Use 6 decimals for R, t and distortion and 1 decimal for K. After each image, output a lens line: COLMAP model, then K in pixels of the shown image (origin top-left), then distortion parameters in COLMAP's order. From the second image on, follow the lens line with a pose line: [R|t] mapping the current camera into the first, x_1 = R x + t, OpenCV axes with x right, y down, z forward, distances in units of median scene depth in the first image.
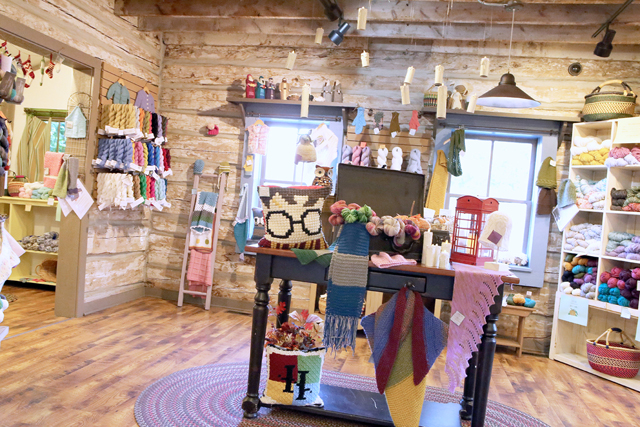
lens RADIAL K [[543.6, 0, 320.0], [0, 543.6, 213.5], [0, 0, 1]] dist [0.000246, -0.000017]
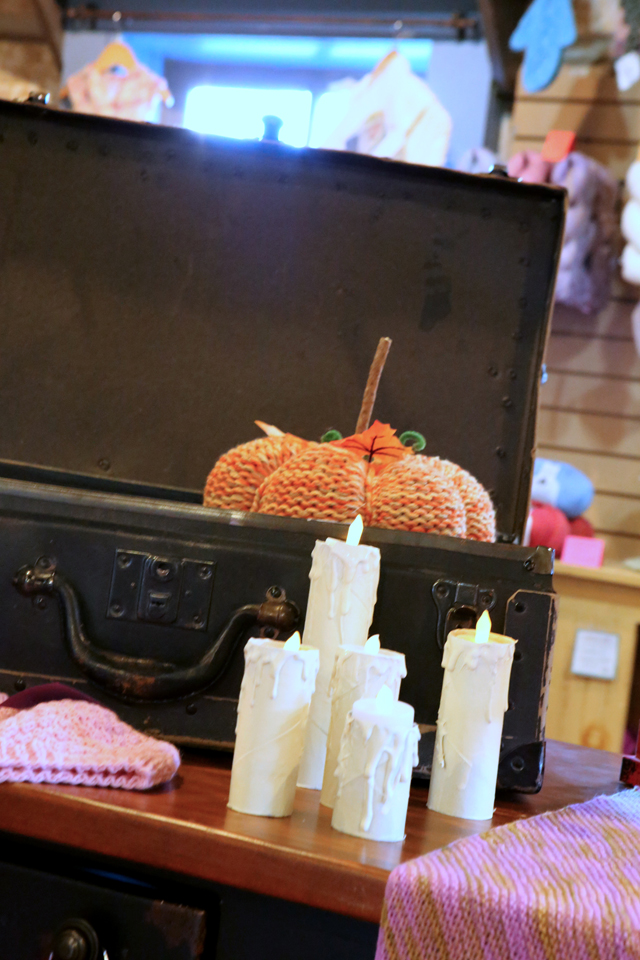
lens RADIAL K [[1936.5, 0, 348.8], [0, 1936.5, 479.5], [0, 0, 1]] dist [0.272470, -0.045551]
pose [[0.968851, 0.043831, -0.243737, 0.282879], [-0.054227, 0.997876, -0.036105, 0.031542], [0.241636, 0.048198, 0.969169, 0.485139]]
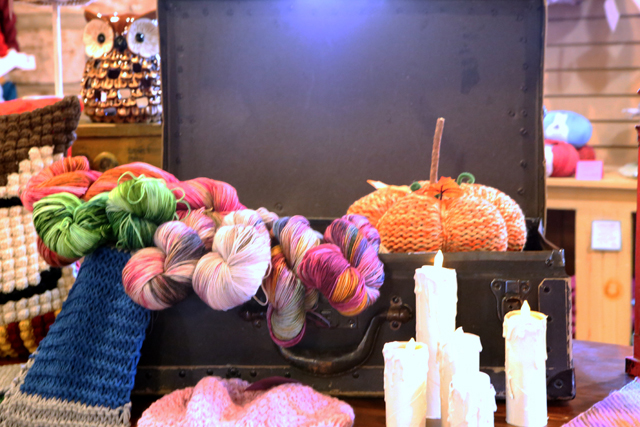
lens RADIAL K [[1291.0, 0, 320.0], [0, 1291.0, 213.5], [0, 0, 1]] dist [0.272470, -0.045551]
pose [[0.940984, -0.066386, -0.331878, 0.296589], [0.091170, 0.994047, 0.059658, -0.021087], [0.325942, -0.086395, 0.941434, 0.447567]]
